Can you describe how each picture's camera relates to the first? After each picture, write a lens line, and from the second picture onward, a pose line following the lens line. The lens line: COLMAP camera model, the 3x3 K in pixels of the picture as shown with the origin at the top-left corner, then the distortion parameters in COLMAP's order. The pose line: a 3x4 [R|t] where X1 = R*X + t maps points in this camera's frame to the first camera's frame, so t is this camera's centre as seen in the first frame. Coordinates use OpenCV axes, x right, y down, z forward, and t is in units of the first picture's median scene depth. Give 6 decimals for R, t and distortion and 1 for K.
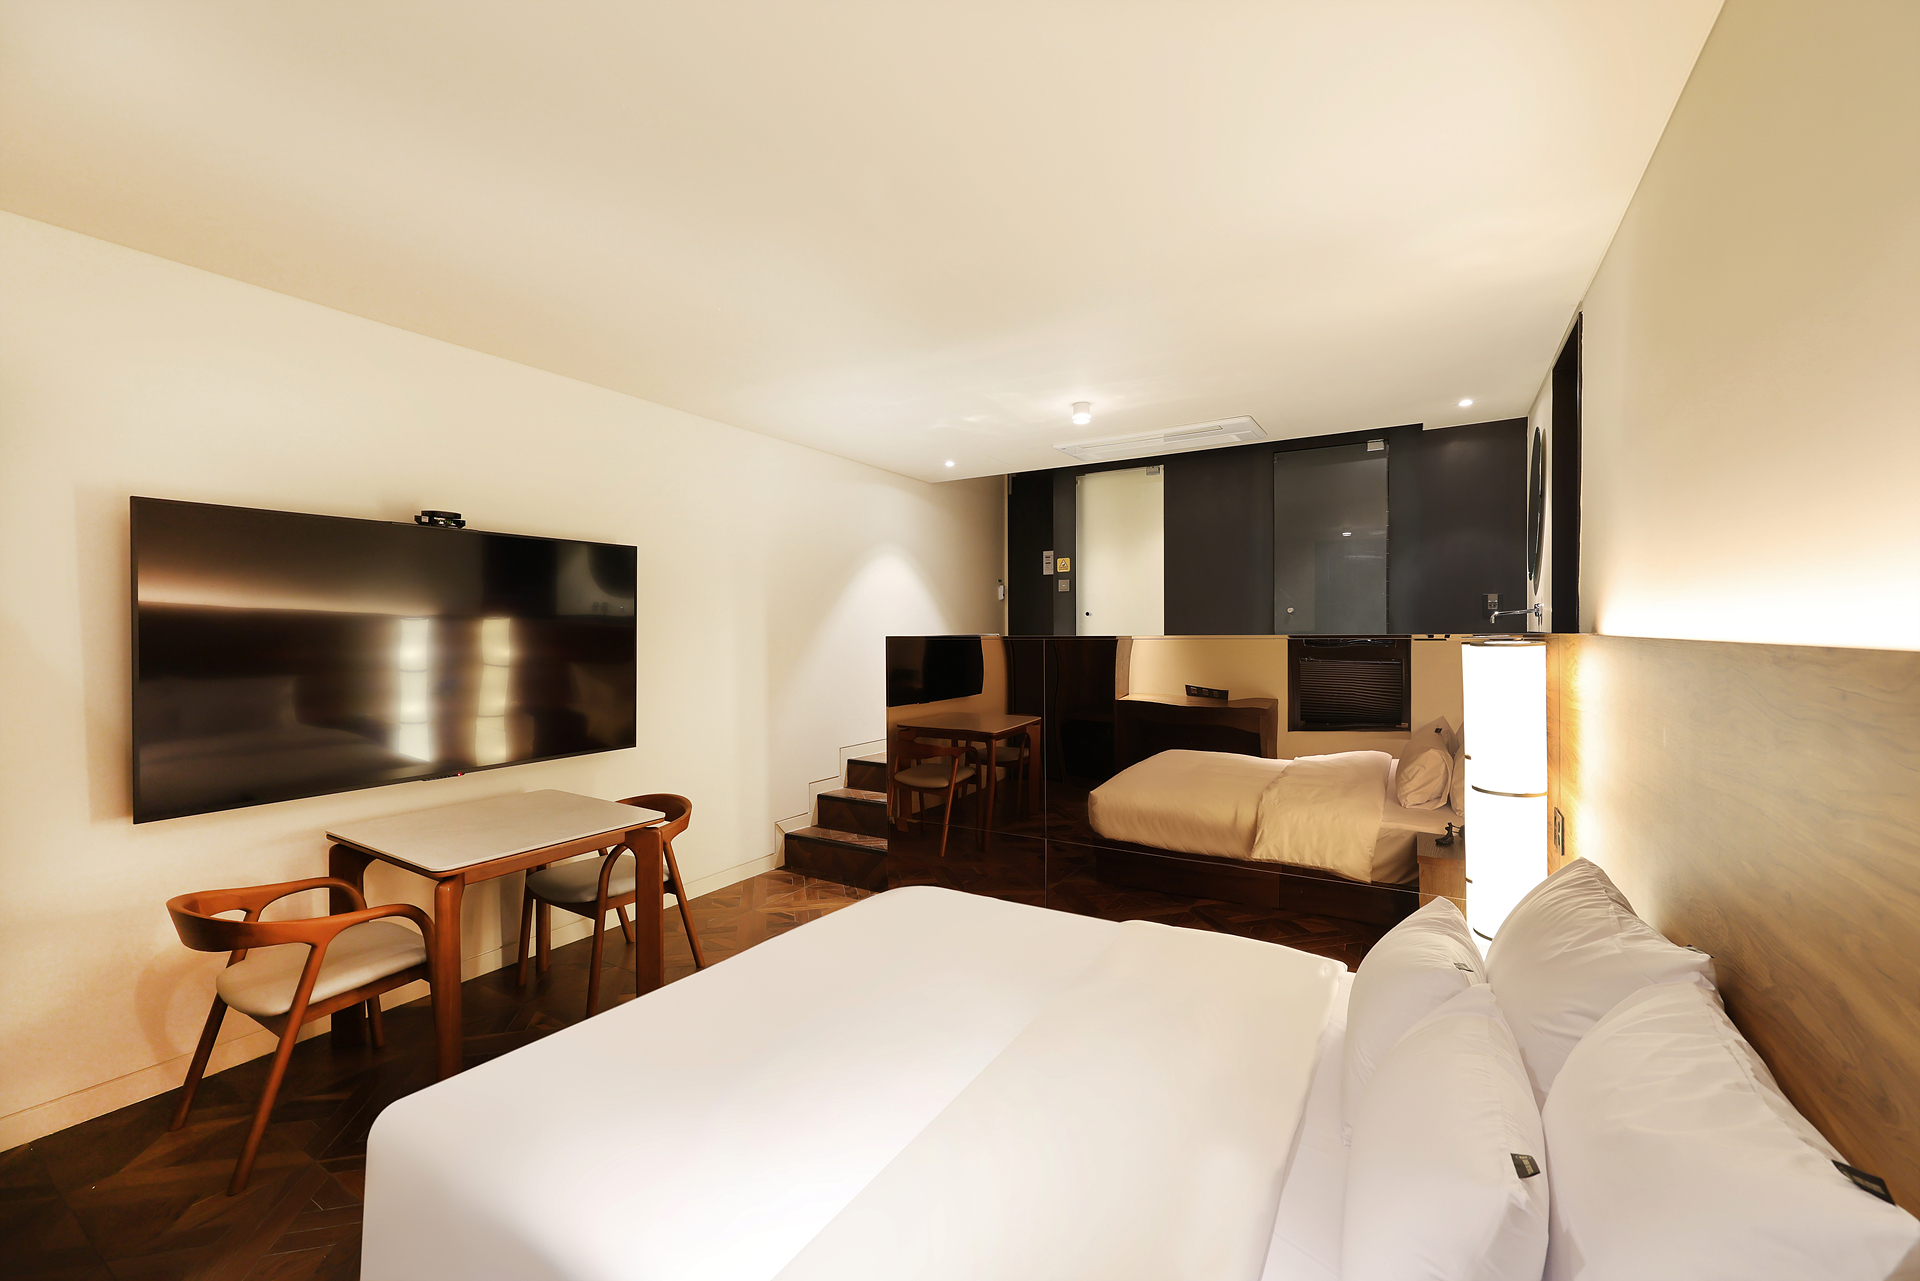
lens RADIAL K [[757.9, 0, 960.1], [0, 757.9, 637.1], [0, 0, 1]] dist [-0.002284, -0.000142]
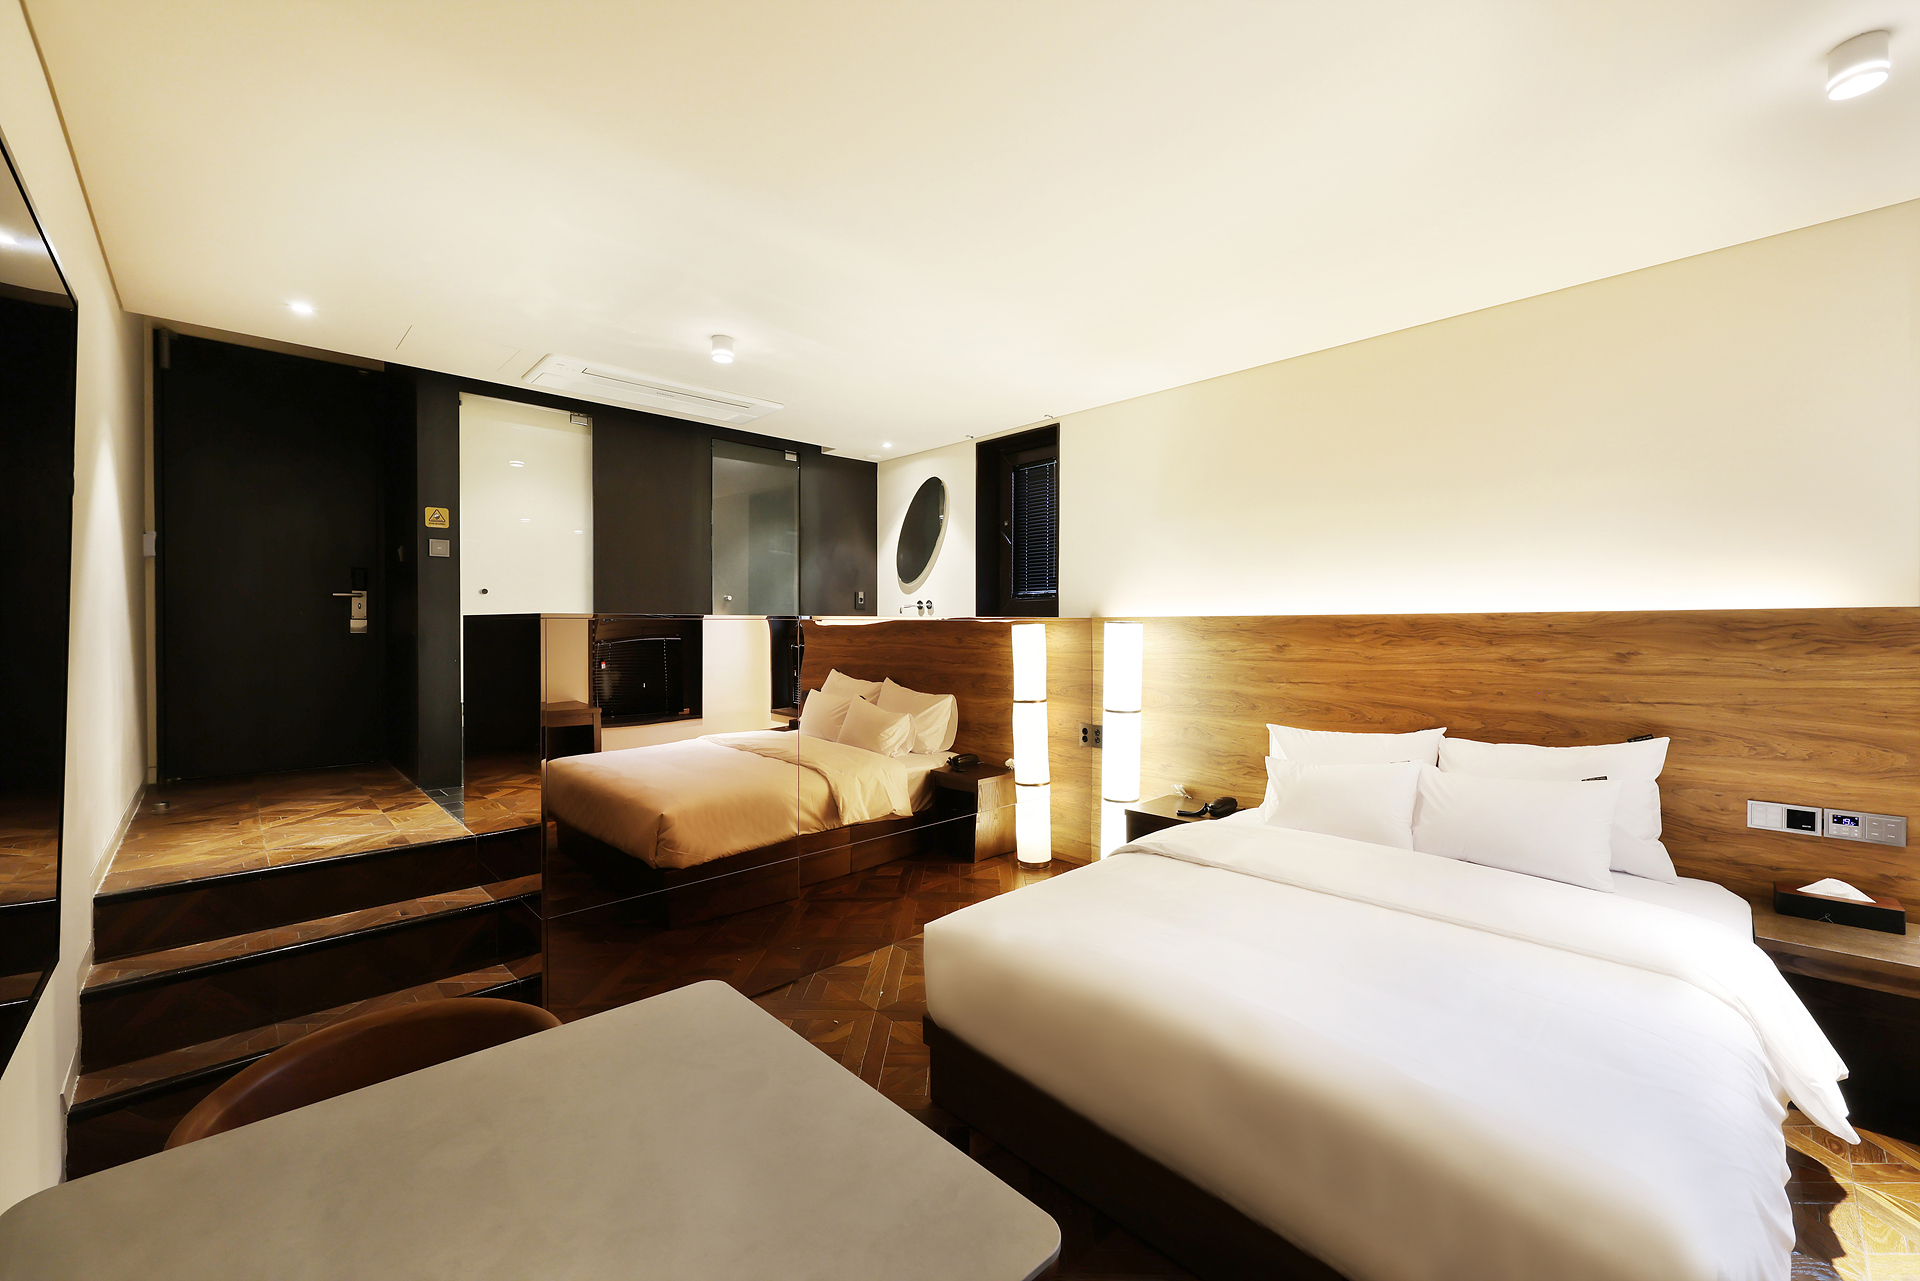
lens RADIAL K [[757.9, 0, 1045.4], [0, 757.9, 640.1], [0, 0, 1]] dist [-0.002284, -0.000142]
pose [[0.190344, -0.011509, 0.981650, -0.464909], [0.015014, 0.999848, 0.008811, 0.017150], [-0.981603, 0.013061, 0.190488, 0.385358]]
